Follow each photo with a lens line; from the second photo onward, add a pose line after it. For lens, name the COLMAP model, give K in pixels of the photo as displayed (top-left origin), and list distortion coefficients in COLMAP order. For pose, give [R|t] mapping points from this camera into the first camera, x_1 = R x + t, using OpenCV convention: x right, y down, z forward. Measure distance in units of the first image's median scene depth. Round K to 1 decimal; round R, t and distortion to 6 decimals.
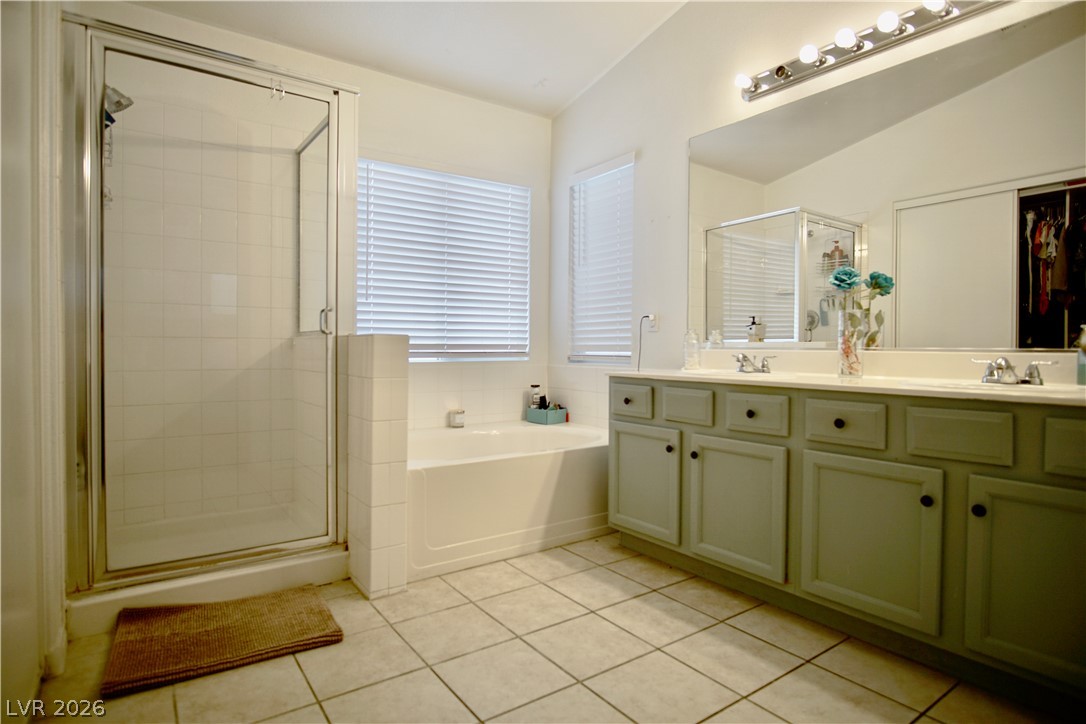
lens RADIAL K [[580.7, 0, 541.3], [0, 580.7, 359.1], [0, 0, 1]] dist [-0.033525, 0.008524]
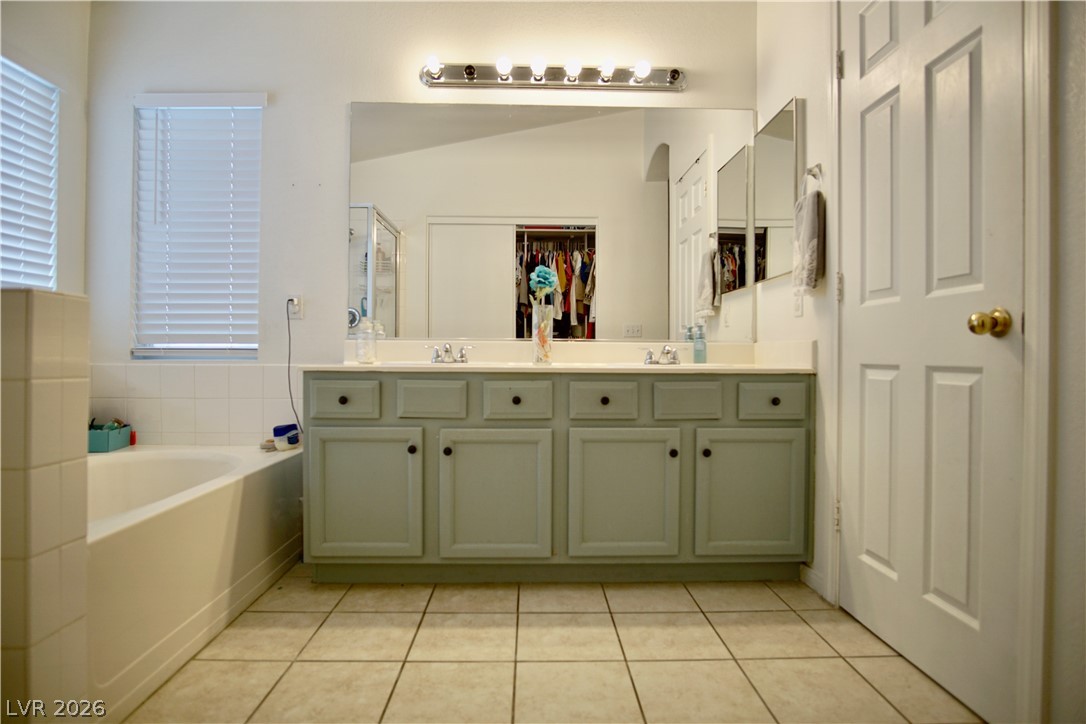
lens RADIAL K [[580.7, 0, 540.6], [0, 580.7, 358.5], [0, 0, 1]] dist [-0.033525, 0.008524]
pose [[0.563890, -0.006448, 0.825825, -0.391851], [0.013234, 0.999912, -0.001229, 0.019953], [-0.825744, 0.011622, 0.563926, 0.336428]]
